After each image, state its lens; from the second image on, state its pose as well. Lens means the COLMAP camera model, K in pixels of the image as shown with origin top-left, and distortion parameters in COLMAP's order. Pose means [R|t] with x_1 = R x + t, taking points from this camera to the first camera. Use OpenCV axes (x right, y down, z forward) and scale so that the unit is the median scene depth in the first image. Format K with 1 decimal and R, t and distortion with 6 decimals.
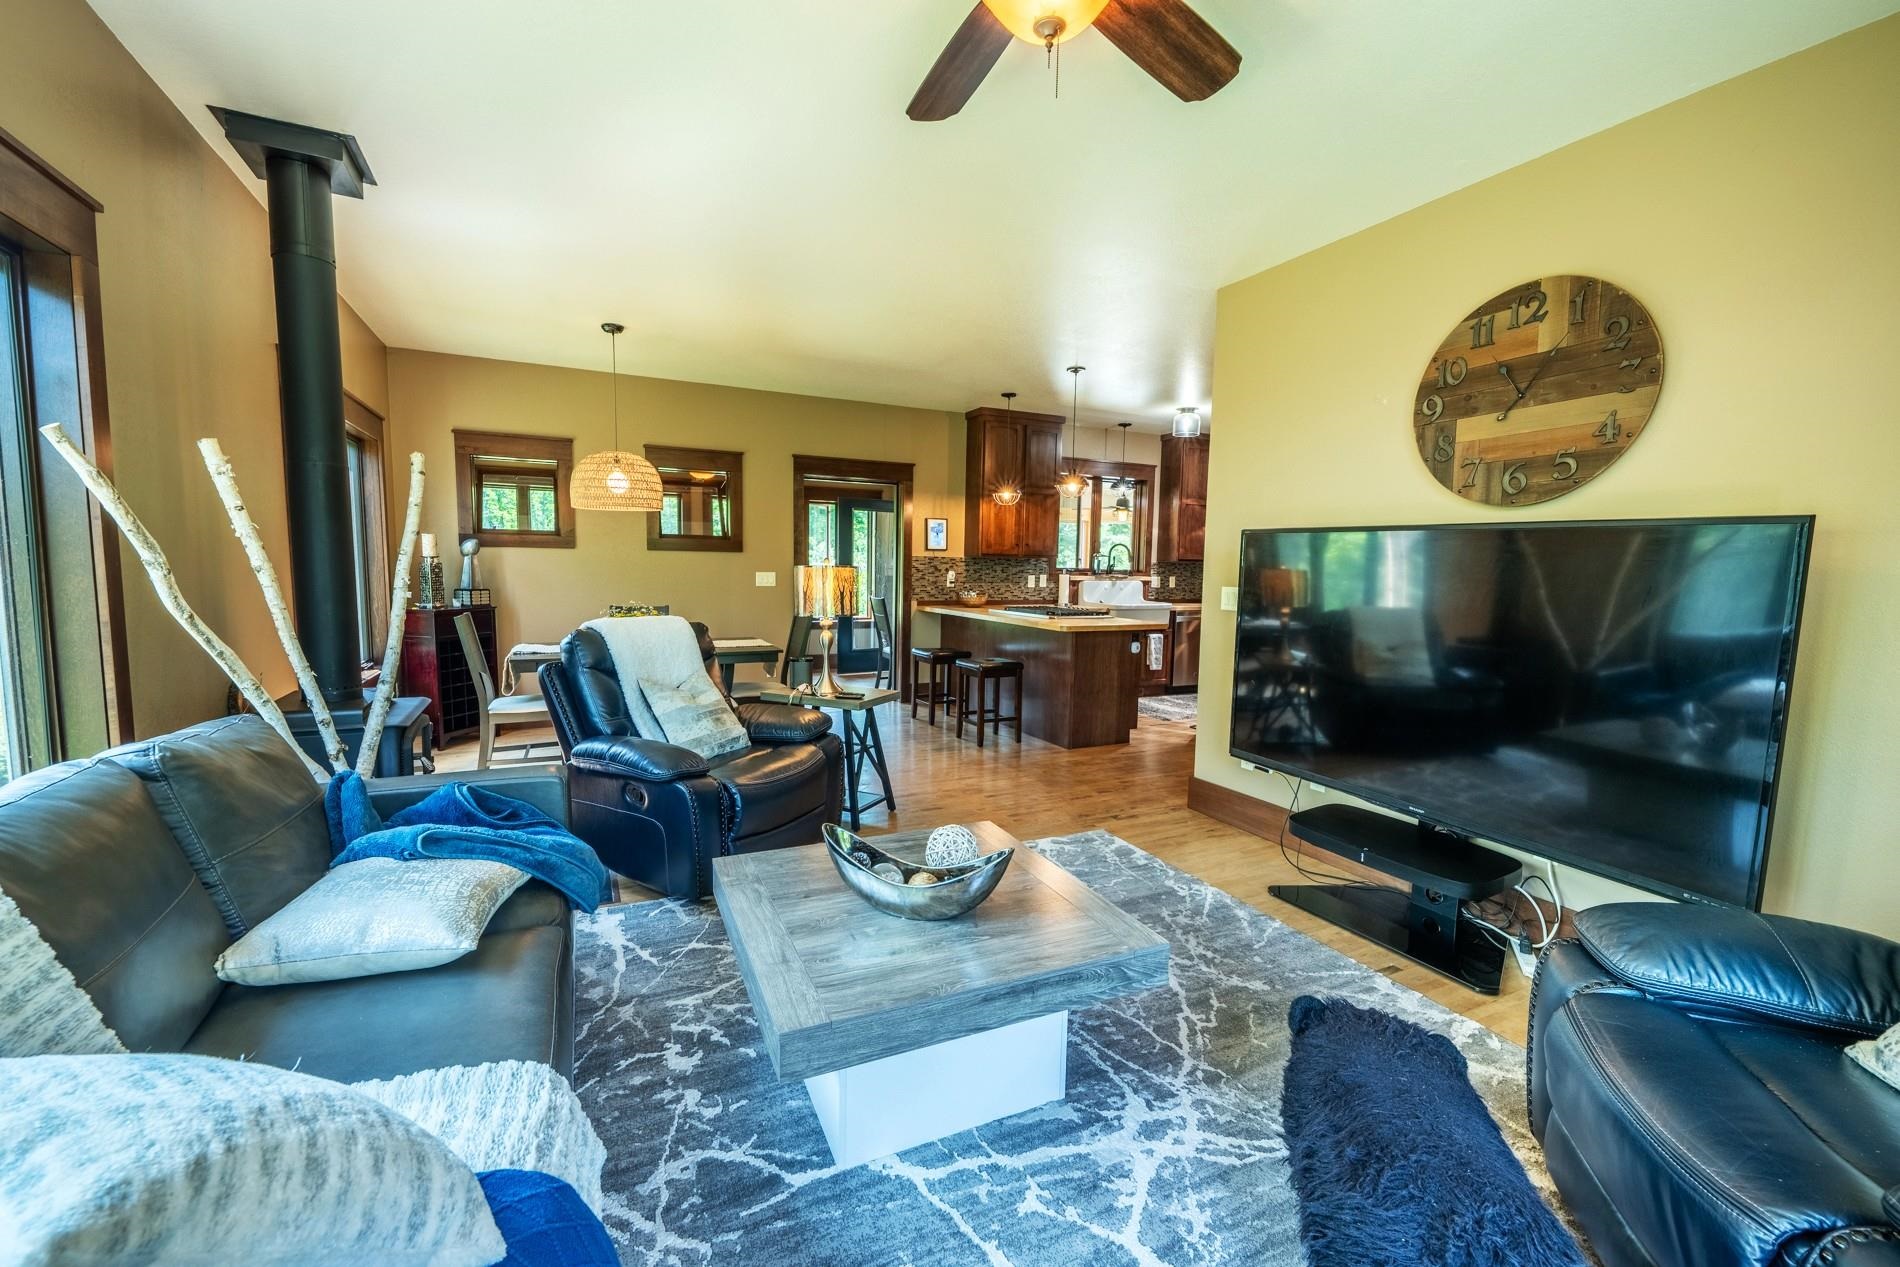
lens RADIAL K [[762.0, 0, 953.8], [0, 762.0, 637.2], [0, 0, 1]] dist [0.014266, -0.008150]
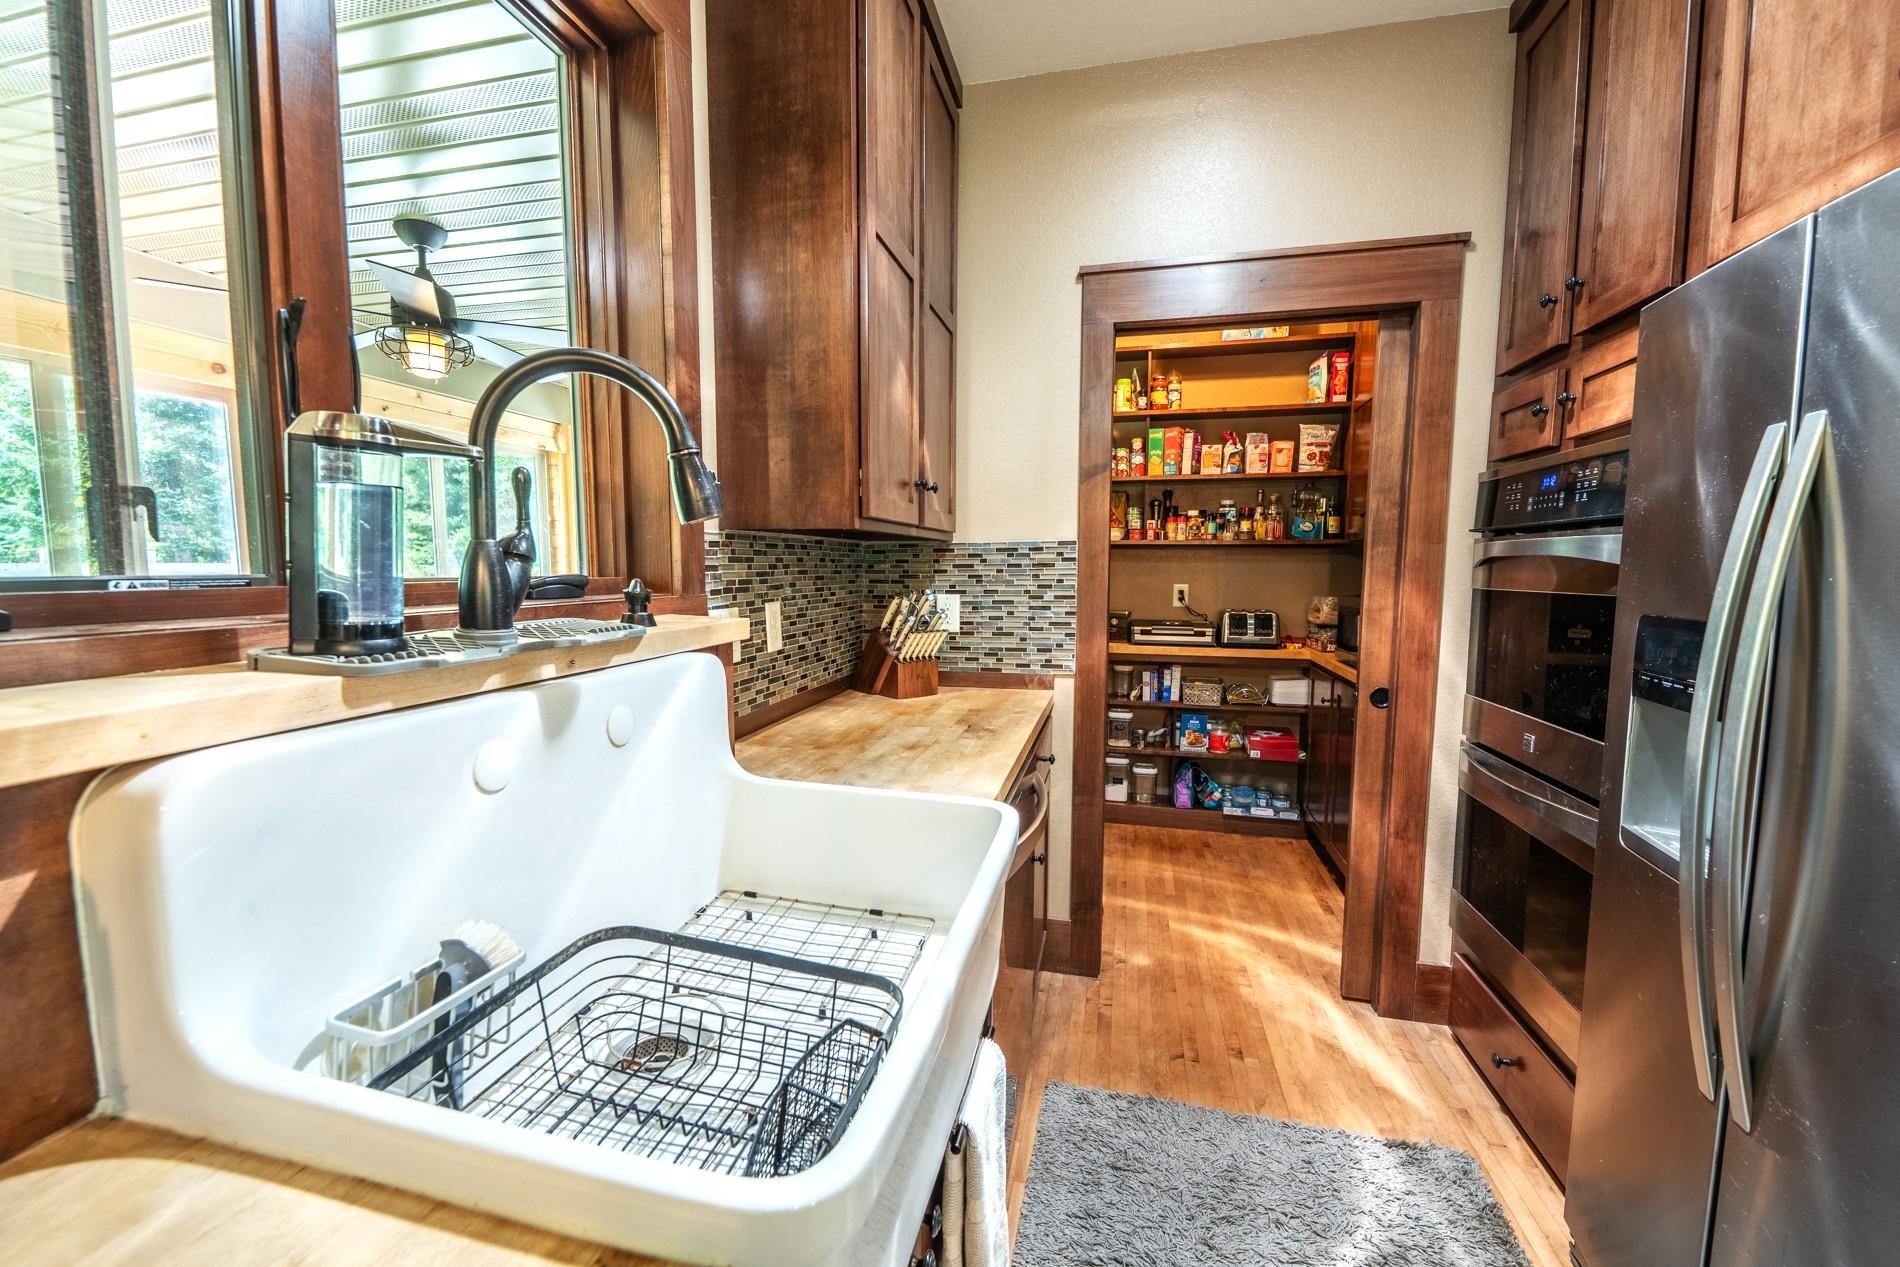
lens RADIAL K [[762.0, 0, 948.1], [0, 762.0, 641.9], [0, 0, 1]] dist [0.014266, -0.008150]
pose [[0.637049, -0.092401, 0.765265, 0.173703], [0.081596, 0.995295, 0.052251, -0.087629], [-0.766493, 0.029156, 0.641591, 0.951087]]
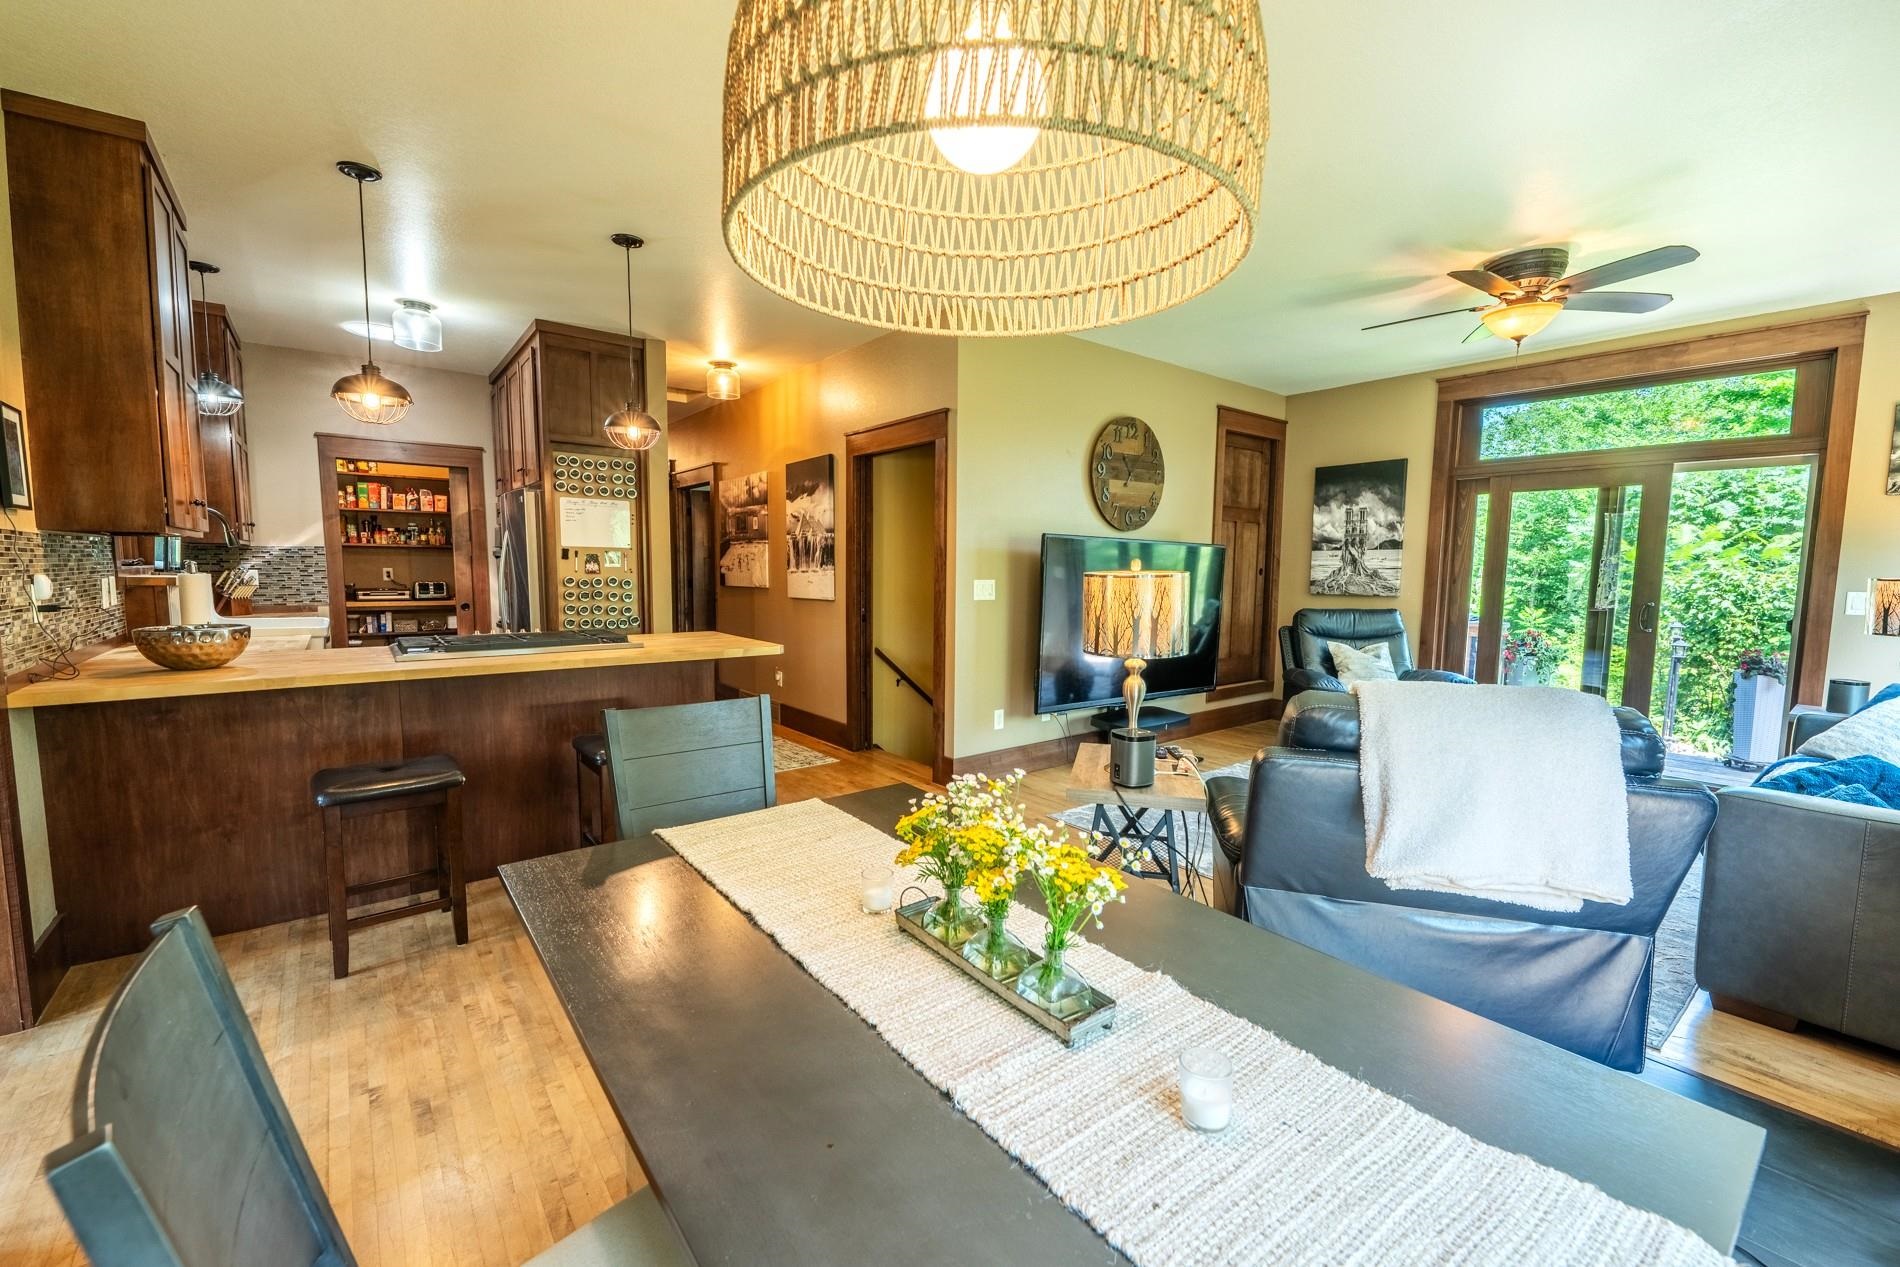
lens RADIAL K [[762.0, 0, 937.9], [0, 762.0, 640.7], [0, 0, 1]] dist [0.014266, -0.008150]
pose [[-0.198406, -0.116213, 0.973206, -0.397606], [0.078697, 0.987851, 0.134006, -0.071036], [-0.976955, 0.103176, -0.186850, 0.680005]]
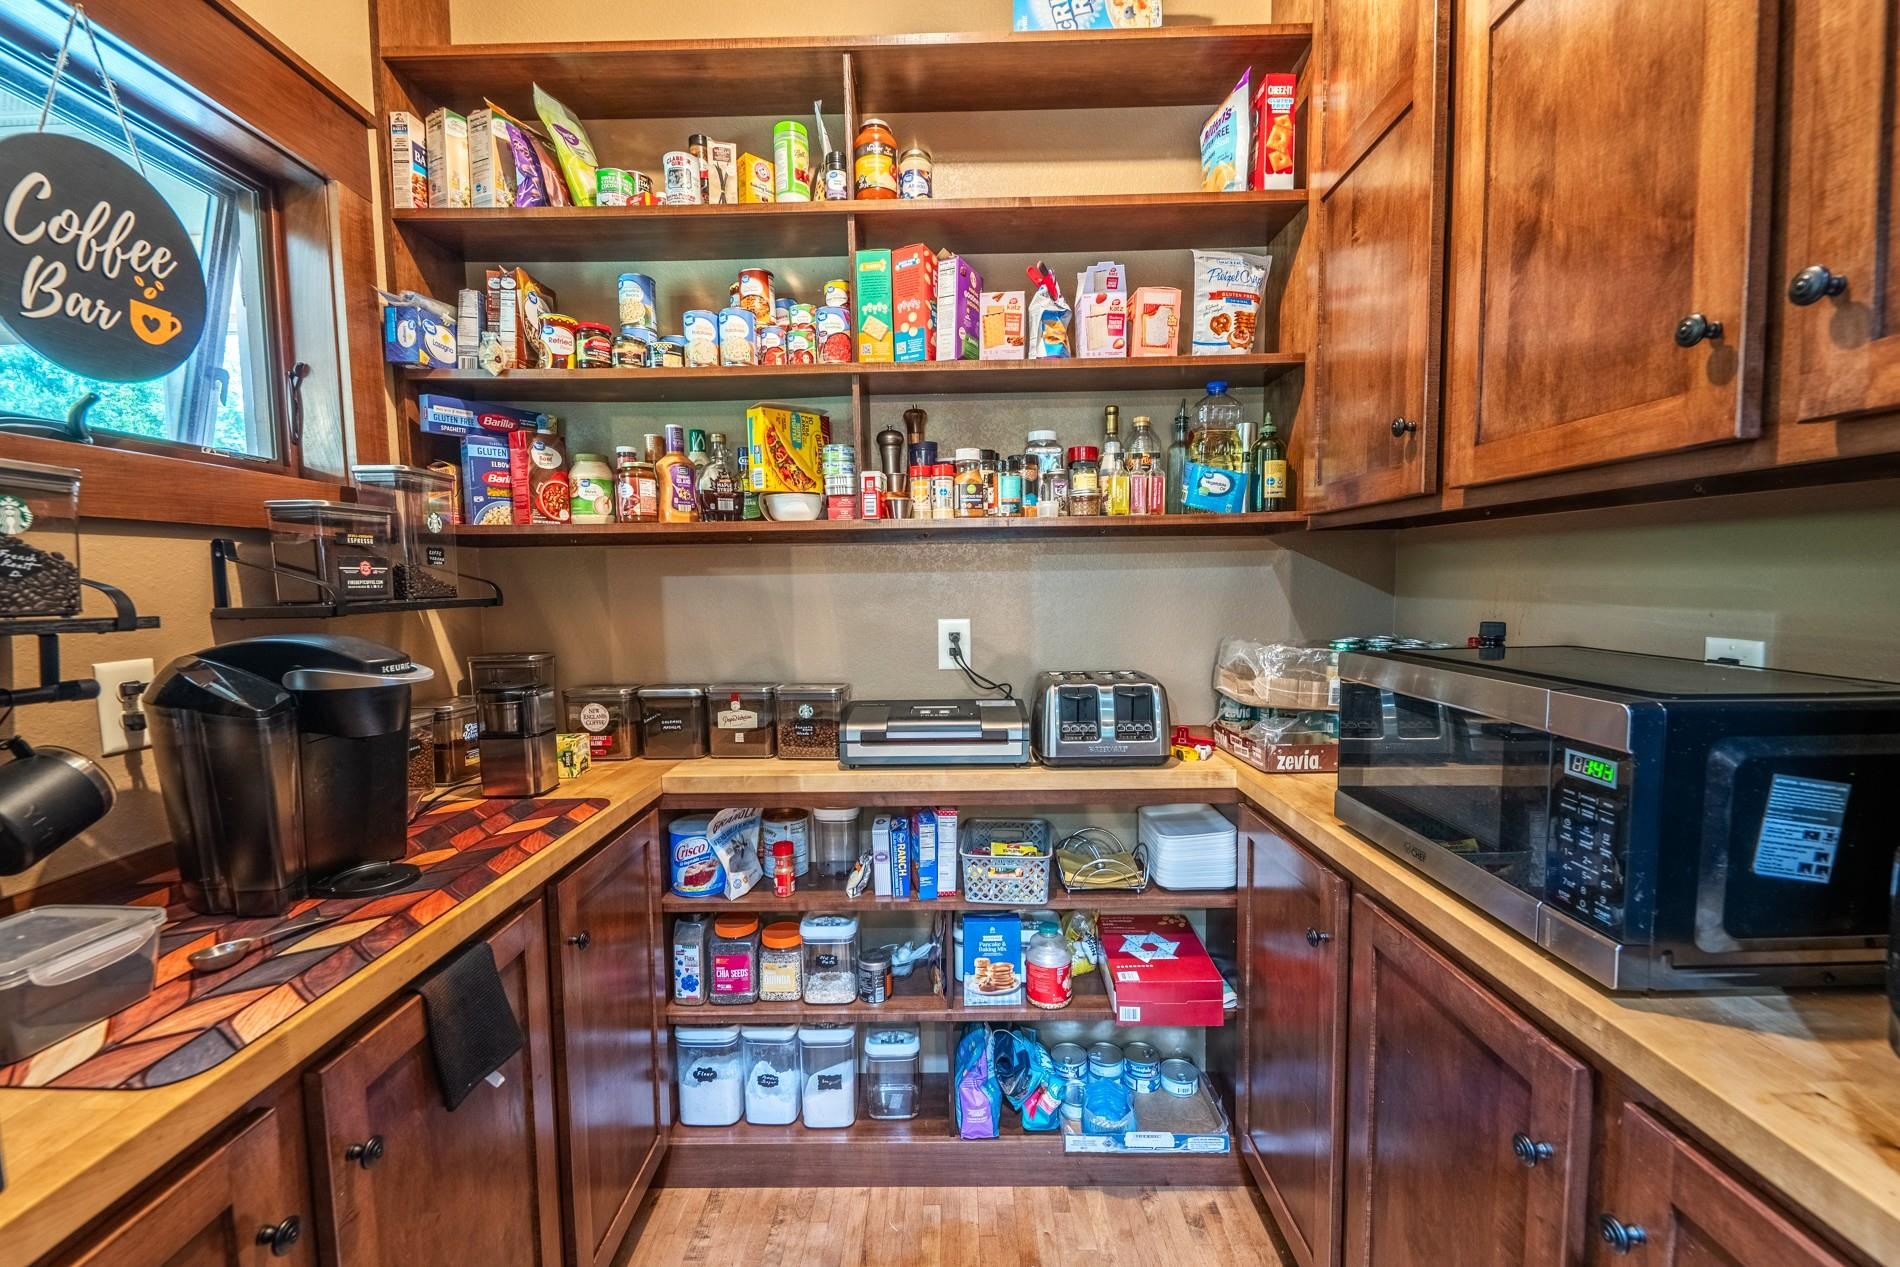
lens RADIAL K [[762.0, 0, 947.8], [0, 762.0, 642.8], [0, 0, 1]] dist [0.014266, -0.008150]
pose [[0.448550, -0.098743, 0.888286, 0.473633], [0.110061, 0.992416, 0.054742, -0.092630], [-0.886955, 0.073211, 0.456016, 1.059470]]
